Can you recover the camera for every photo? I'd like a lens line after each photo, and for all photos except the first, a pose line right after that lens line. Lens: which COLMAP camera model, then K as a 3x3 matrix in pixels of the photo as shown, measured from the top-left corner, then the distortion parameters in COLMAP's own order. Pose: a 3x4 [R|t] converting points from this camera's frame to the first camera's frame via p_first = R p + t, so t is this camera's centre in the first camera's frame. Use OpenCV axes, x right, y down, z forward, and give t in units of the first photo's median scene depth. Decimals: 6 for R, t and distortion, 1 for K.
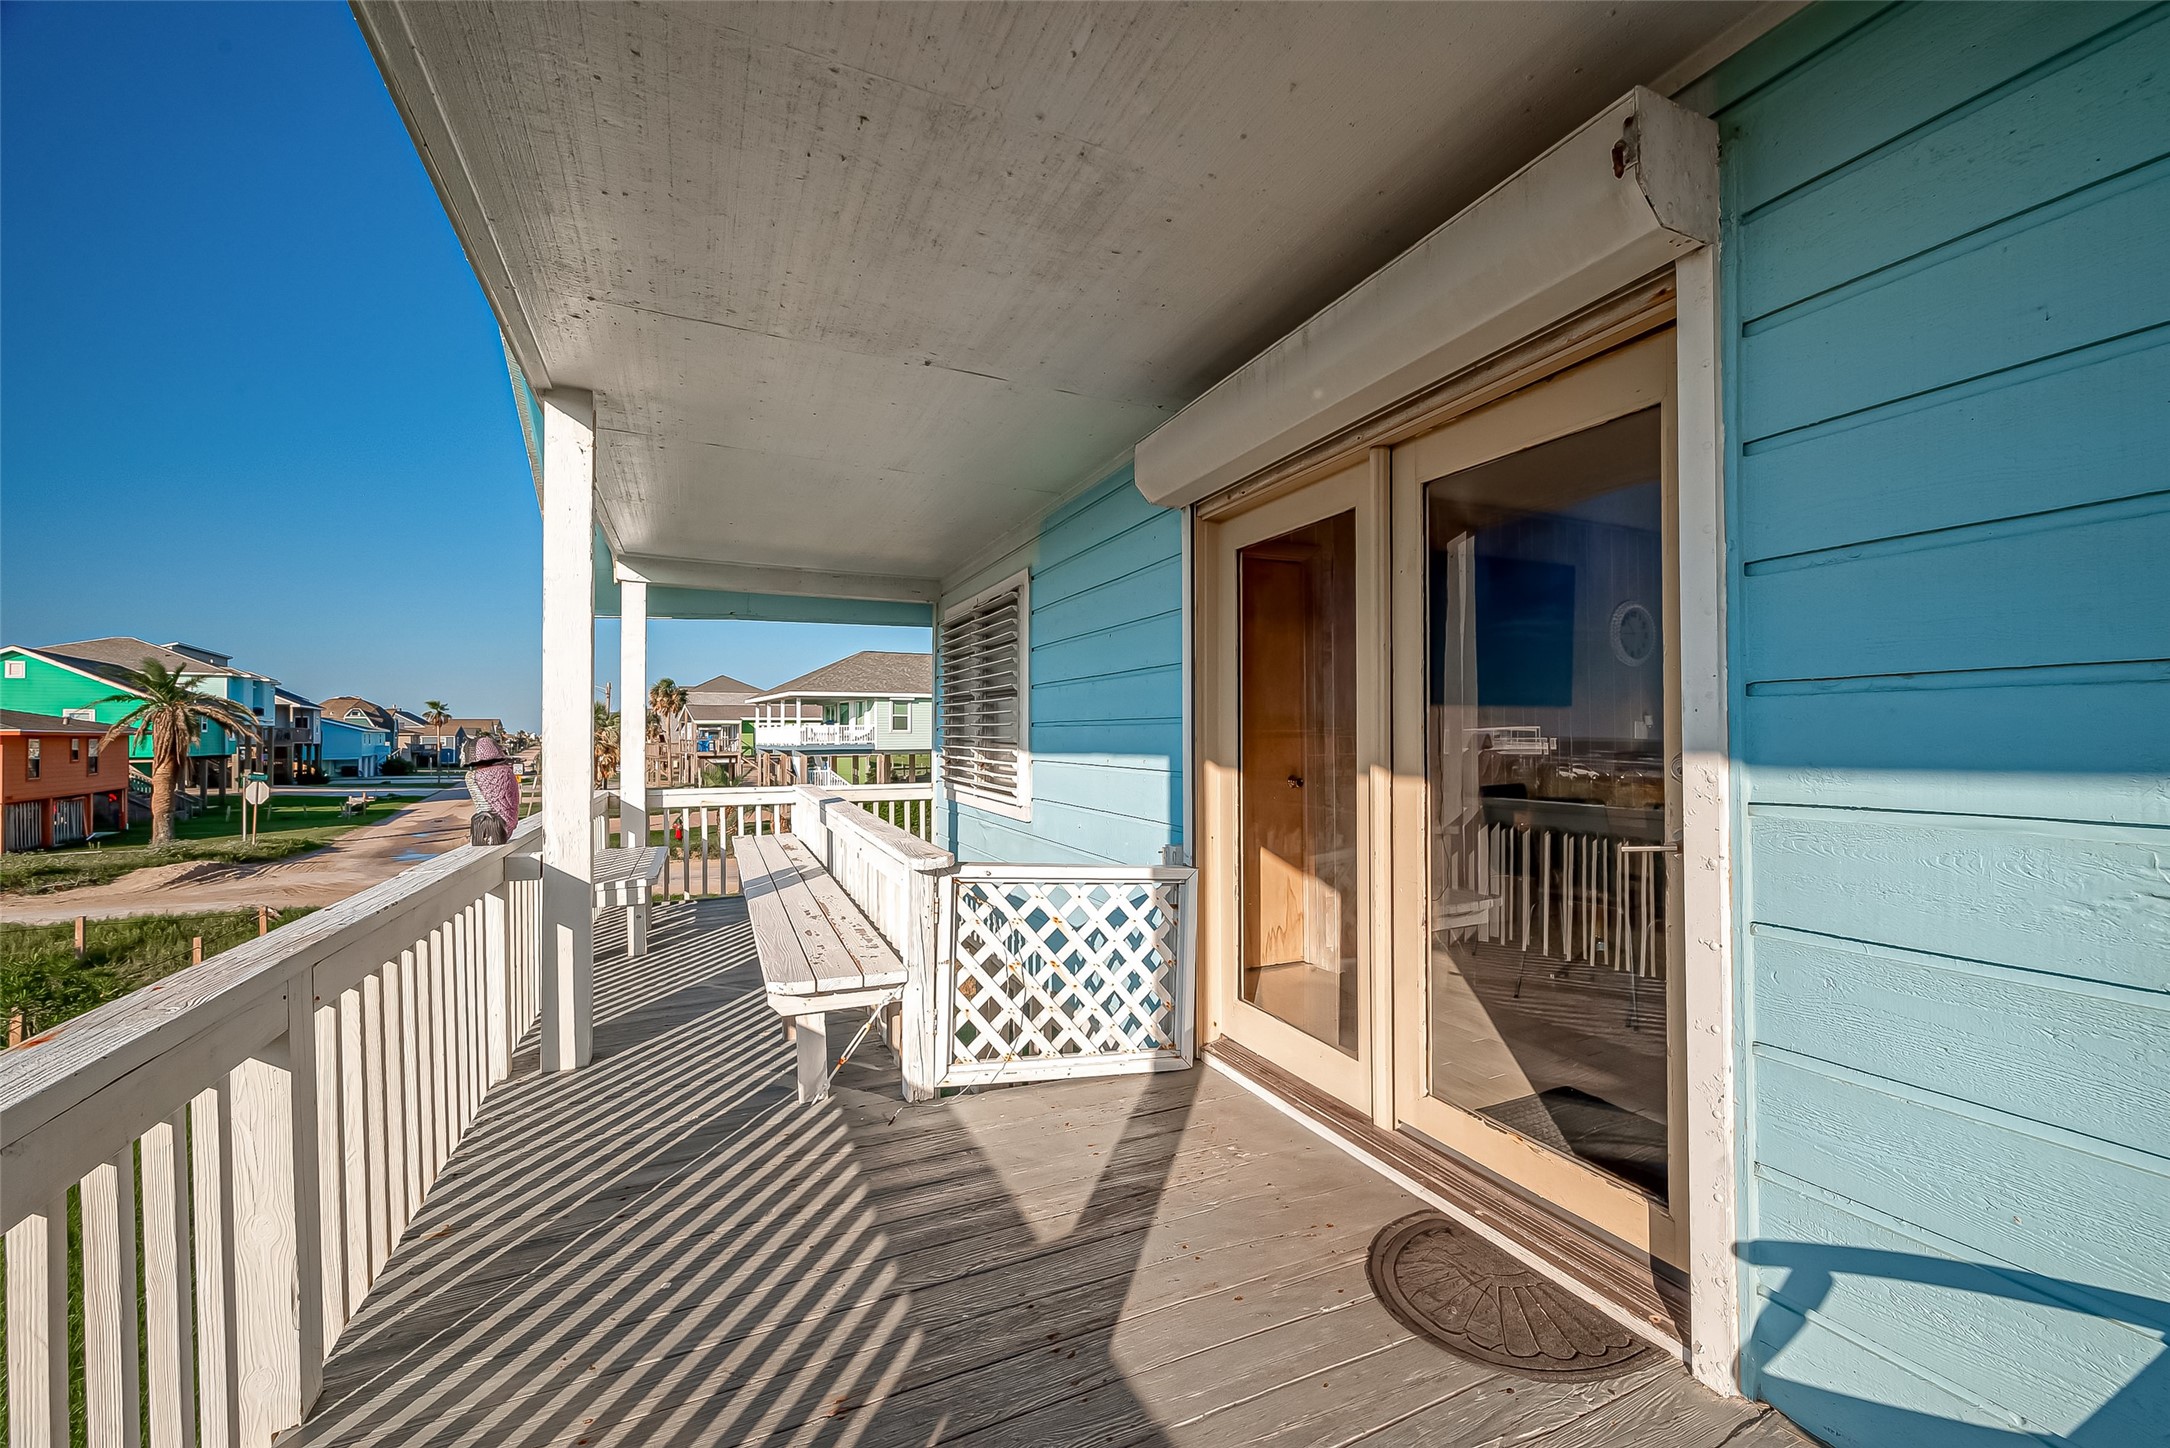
lens RADIAL K [[852.0, 0, 1090.5], [0, 852.0, 723.7], [0, 0, 1]] dist [0.000514, 0.000096]
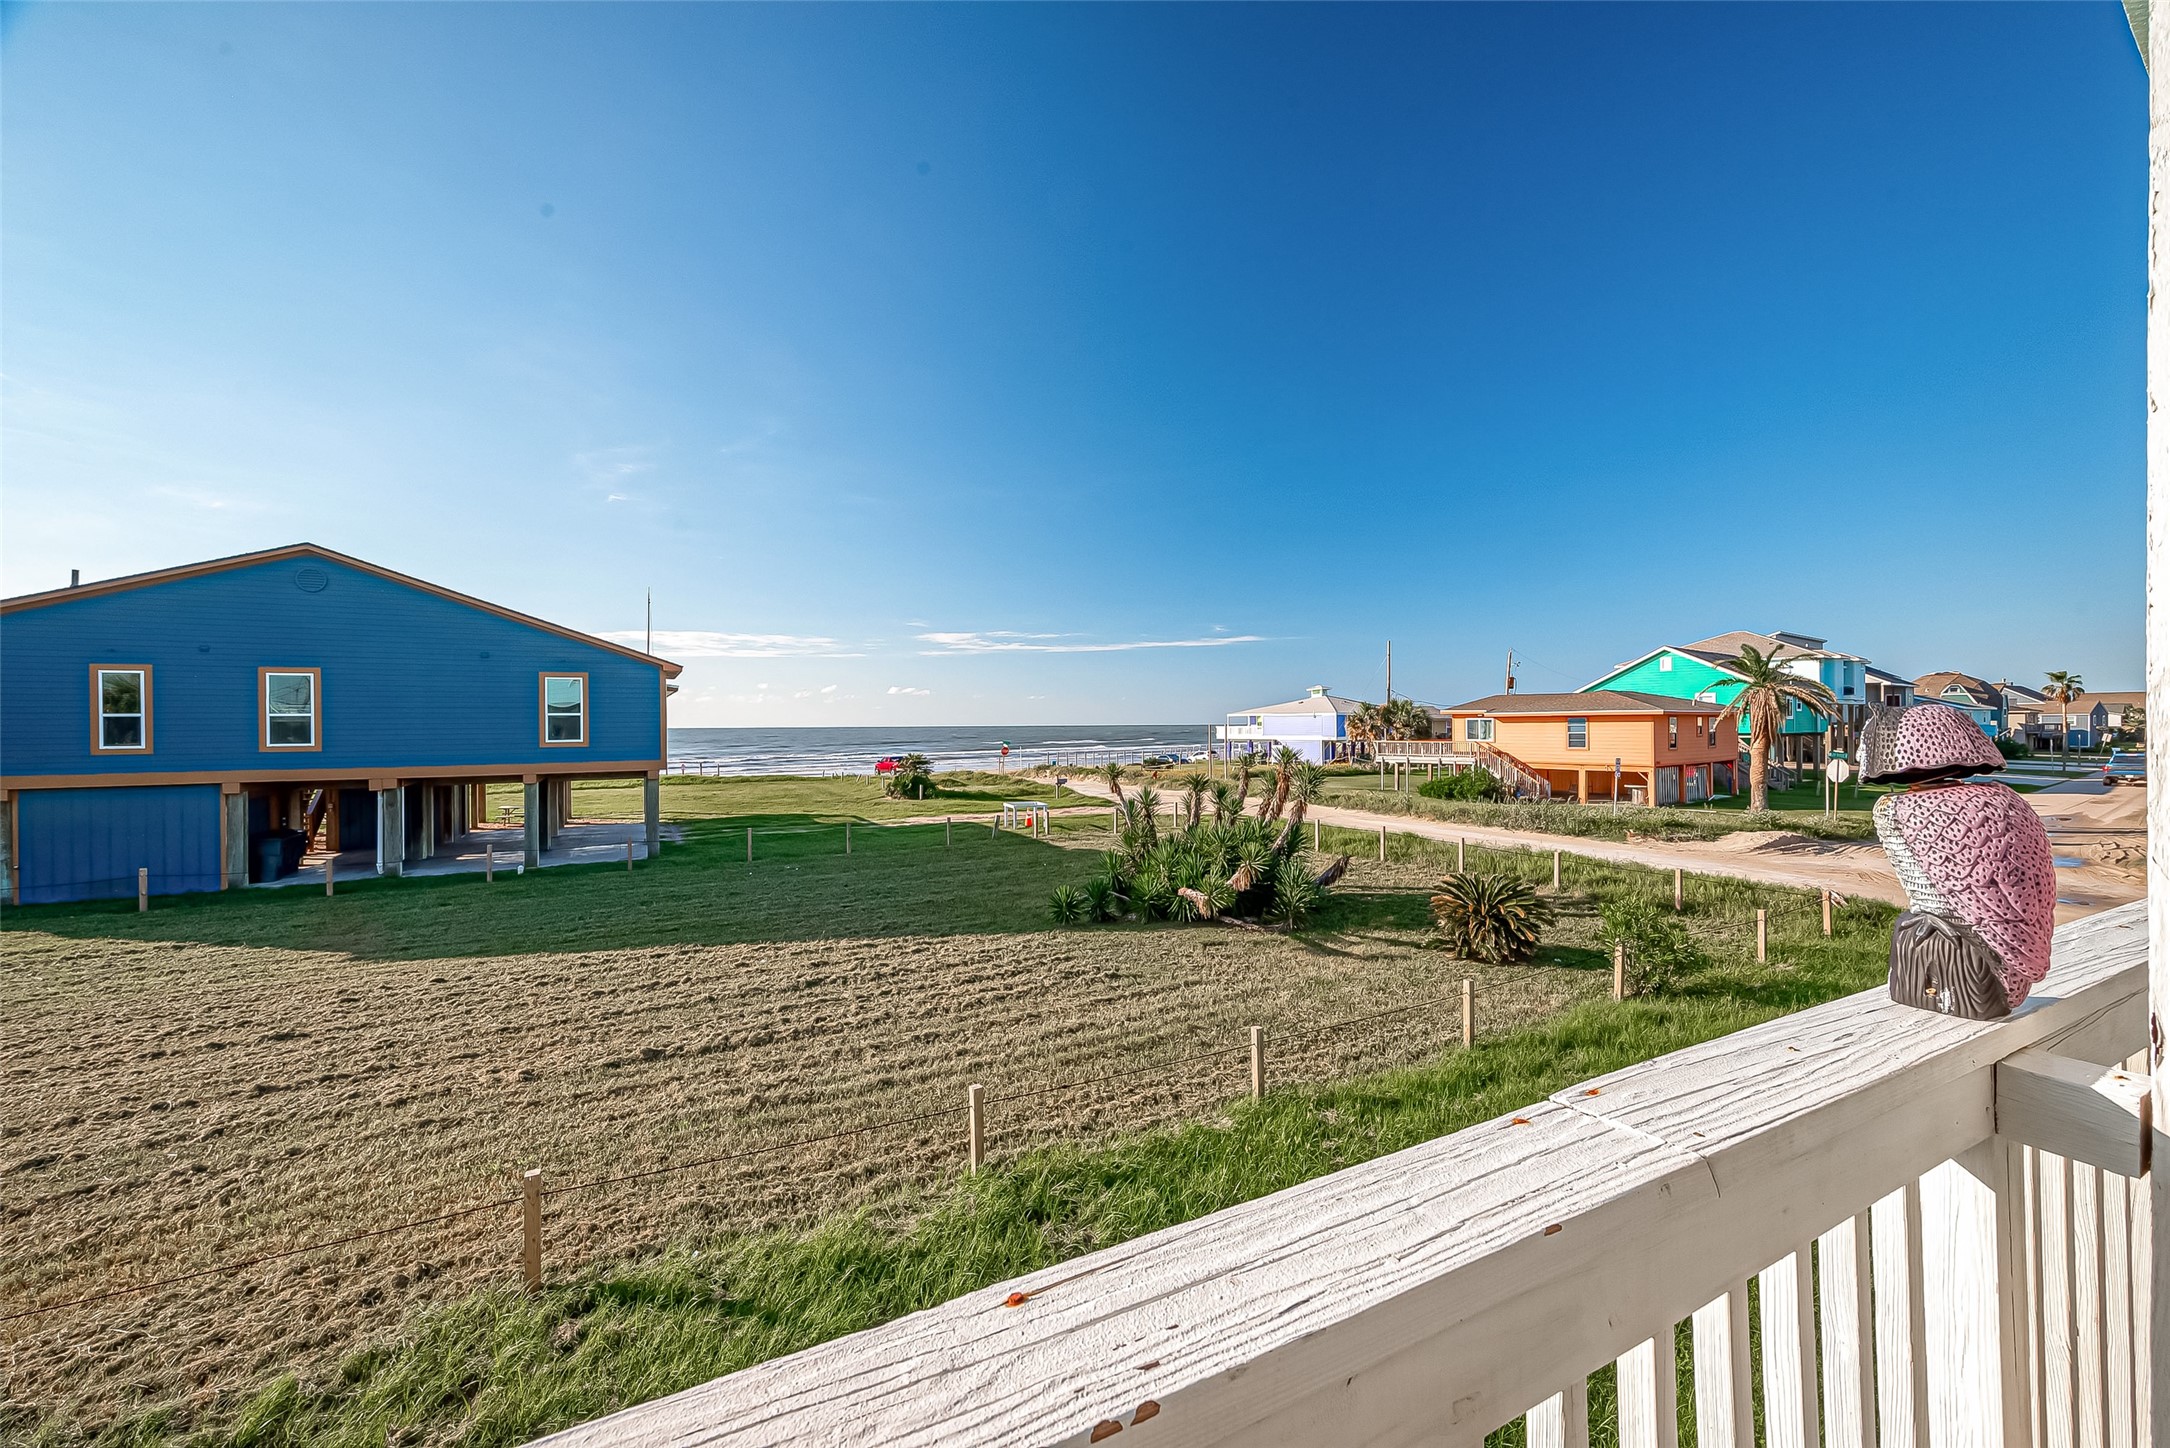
lens RADIAL K [[826.8, 0, 1119.2], [0, 826.8, 723.7], [0, 0, 1]] dist [0.000310, -0.000070]
pose [[0.062550, 0.007669, -0.998012, -0.056338], [0.017314, 0.999812, 0.008767, 0.002273], [0.997892, -0.017828, 0.062405, 0.093055]]
